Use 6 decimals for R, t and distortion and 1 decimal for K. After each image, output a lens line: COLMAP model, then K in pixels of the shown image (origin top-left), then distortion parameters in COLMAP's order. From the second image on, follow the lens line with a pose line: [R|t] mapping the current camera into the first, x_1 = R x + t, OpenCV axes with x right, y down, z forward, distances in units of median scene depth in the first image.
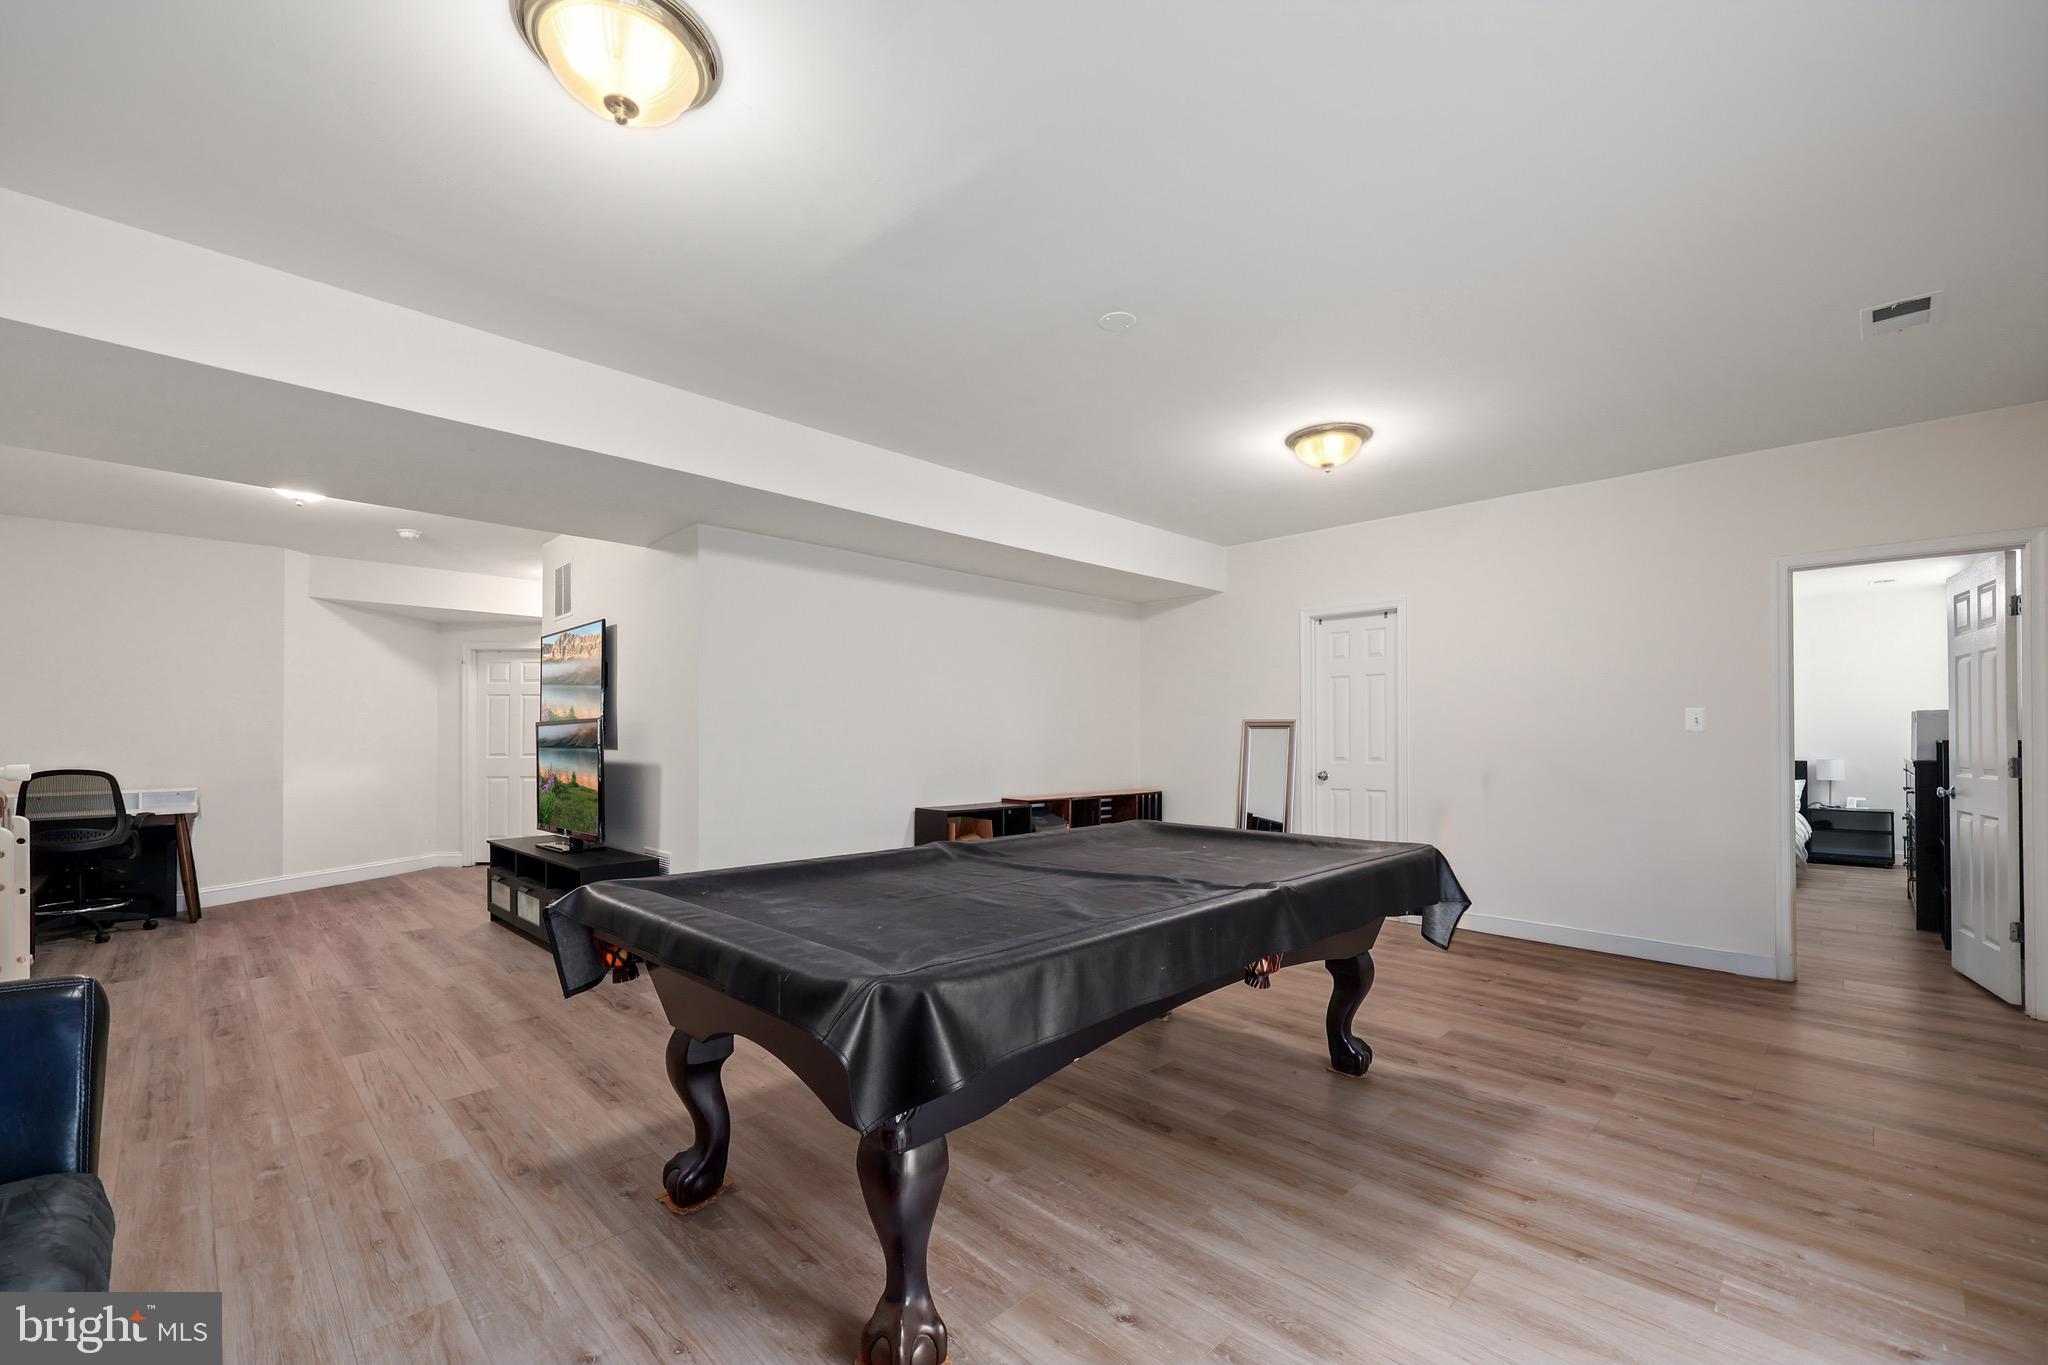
lens RADIAL K [[841.2, 0, 1048.2], [0, 841.2, 741.0], [0, 0, 1]] dist [0.000475, 0.000157]
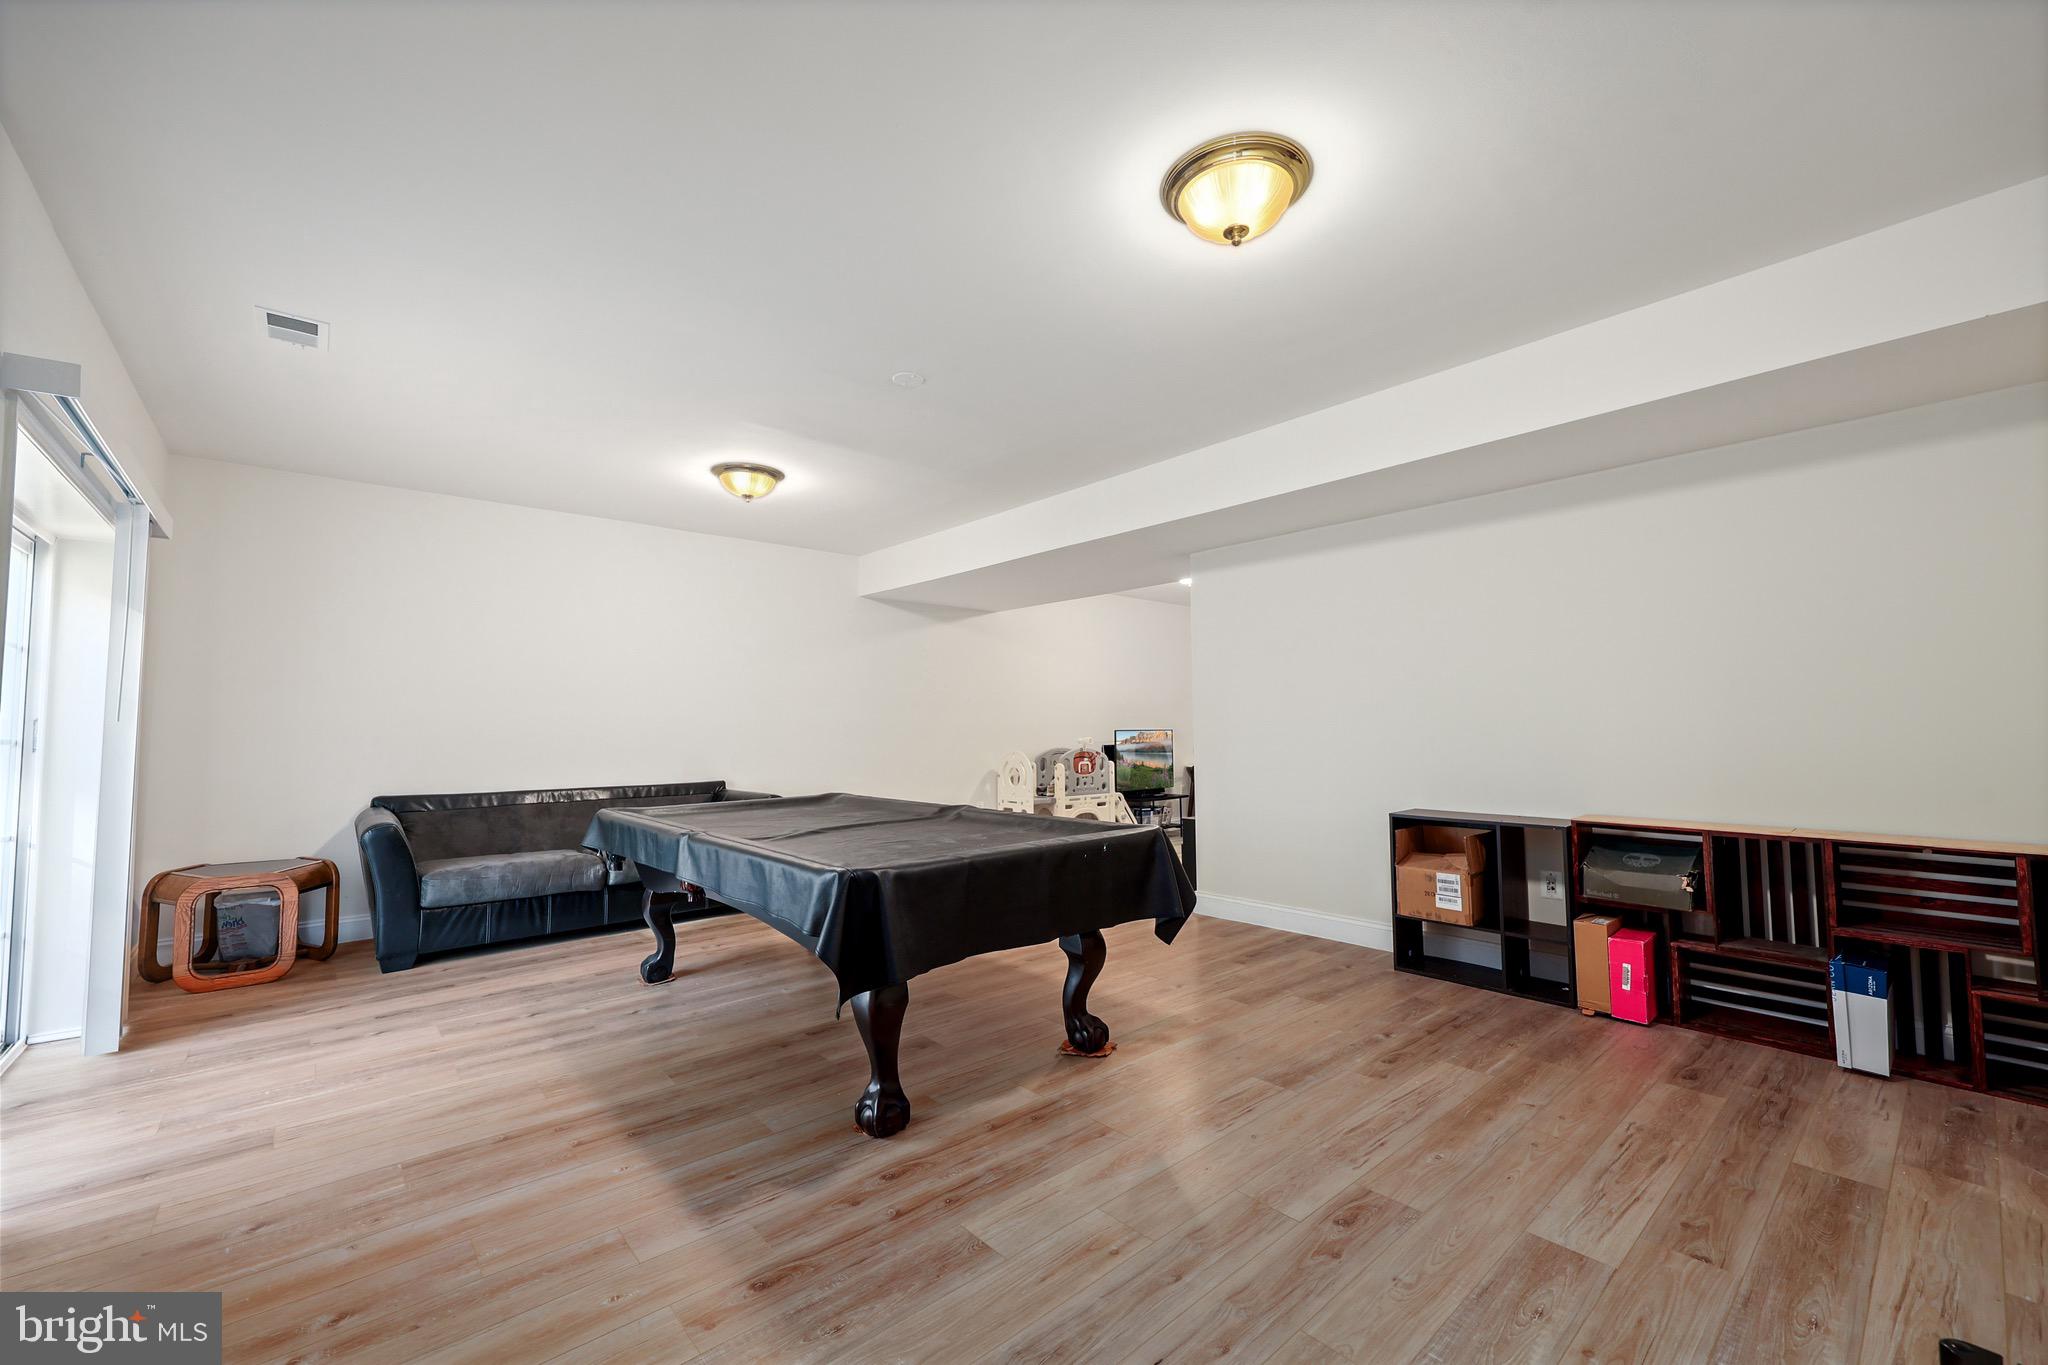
lens RADIAL K [[833.5, 0, 1024.0], [0, 833.5, 682.5], [0, 0, 1]] dist [0.000407, 0.000004]
pose [[-0.087347, -0.049160, -0.994964, 1.850078], [0.008333, 0.998711, -0.050076, -0.009617], [0.996143, -0.012665, -0.086825, 1.897121]]
